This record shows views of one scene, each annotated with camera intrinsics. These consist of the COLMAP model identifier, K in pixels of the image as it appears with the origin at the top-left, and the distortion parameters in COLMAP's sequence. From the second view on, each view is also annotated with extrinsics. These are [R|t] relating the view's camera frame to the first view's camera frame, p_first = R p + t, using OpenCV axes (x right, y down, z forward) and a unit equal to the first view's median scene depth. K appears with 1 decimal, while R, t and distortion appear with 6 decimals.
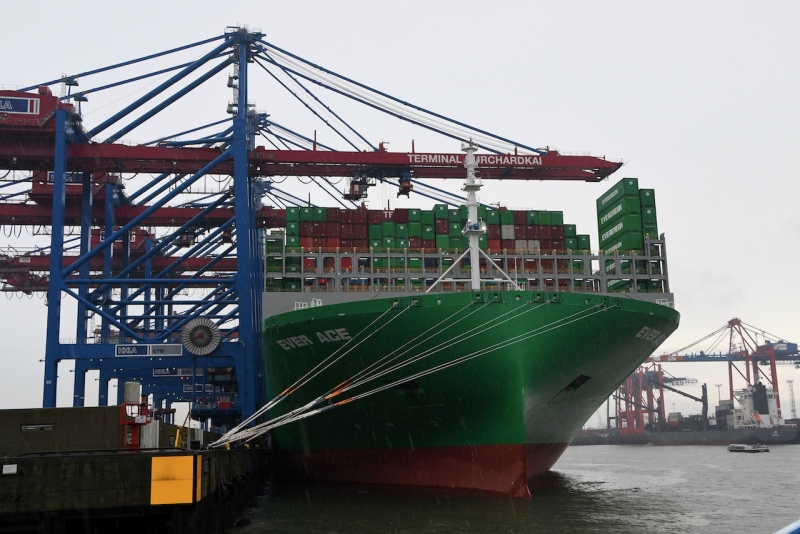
lens RADIAL K [[858.8, 0, 400.0], [0, 858.8, 267.0], [0, 0, 1]] dist [0.012609, 0.022887]
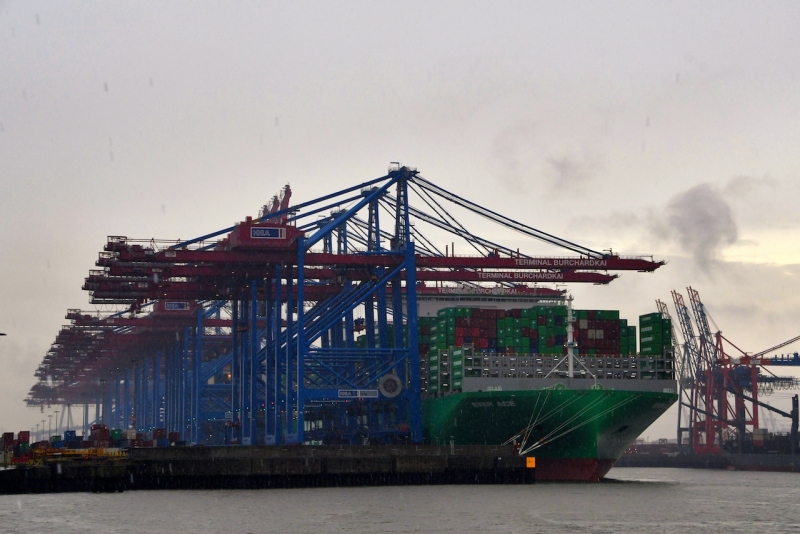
lens RADIAL K [[1759.3, 0, 400.0], [0, 1759.3, 267.0], [0, 0, 1]] dist [0.542983, 0.313172]
pose [[0.997376, 0.033140, 0.064366, -0.411581], [-0.039123, 0.994799, 0.094041, -0.427345], [-0.060914, -0.096312, 0.993485, -2.137121]]
